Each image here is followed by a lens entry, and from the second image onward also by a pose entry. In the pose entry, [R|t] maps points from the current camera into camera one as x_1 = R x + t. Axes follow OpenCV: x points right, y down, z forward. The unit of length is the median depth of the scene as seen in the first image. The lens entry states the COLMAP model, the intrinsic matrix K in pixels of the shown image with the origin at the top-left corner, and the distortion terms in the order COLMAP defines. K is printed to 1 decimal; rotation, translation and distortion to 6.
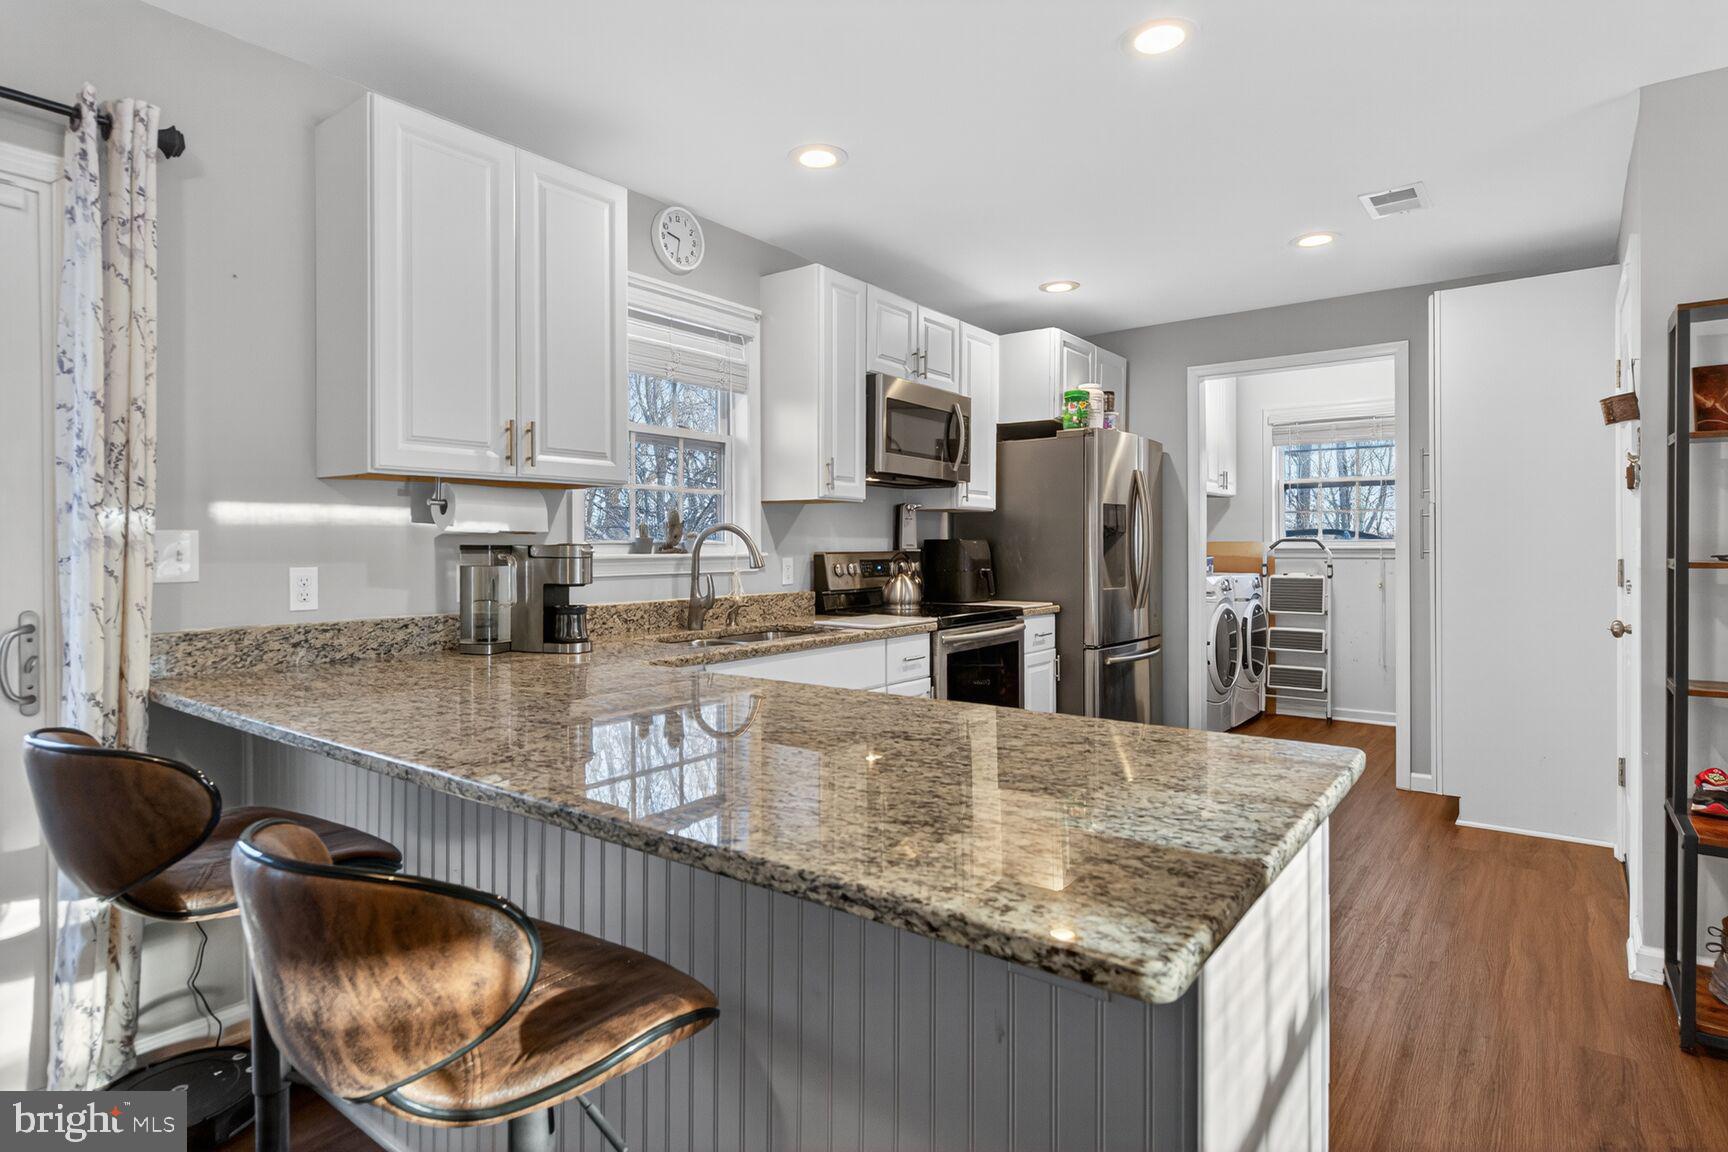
lens RADIAL K [[917.6, 0, 857.0], [0, 917.6, 551.5], [0, 0, 1]] dist [0.009645, -0.002200]
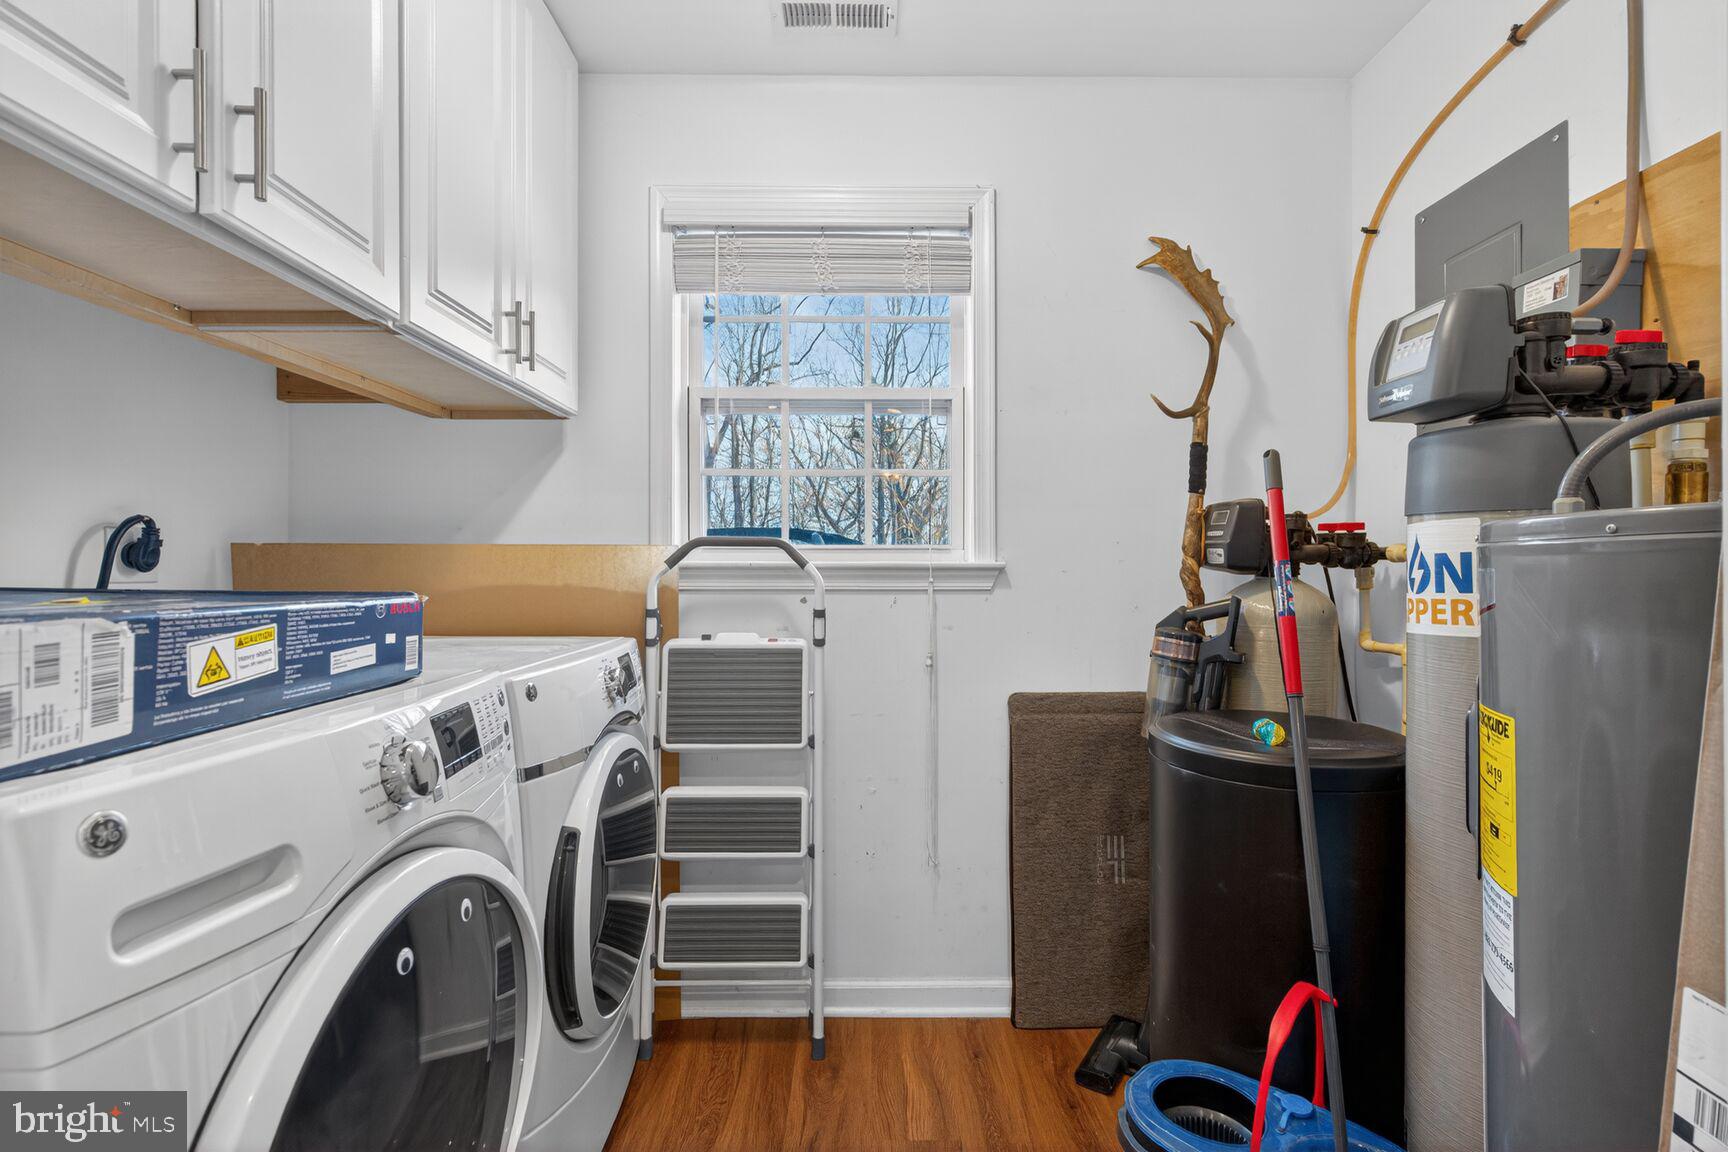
lens RADIAL K [[794.9, 0, 868.2], [0, 794.9, 587.9], [0, 0, 1]] dist [-0.003860, -0.000646]
pose [[0.794405, -0.005686, 0.607362, 0.635256], [-0.004391, 0.999876, 0.015104, 0.001631], [-0.607373, -0.014666, 0.794281, 1.386674]]
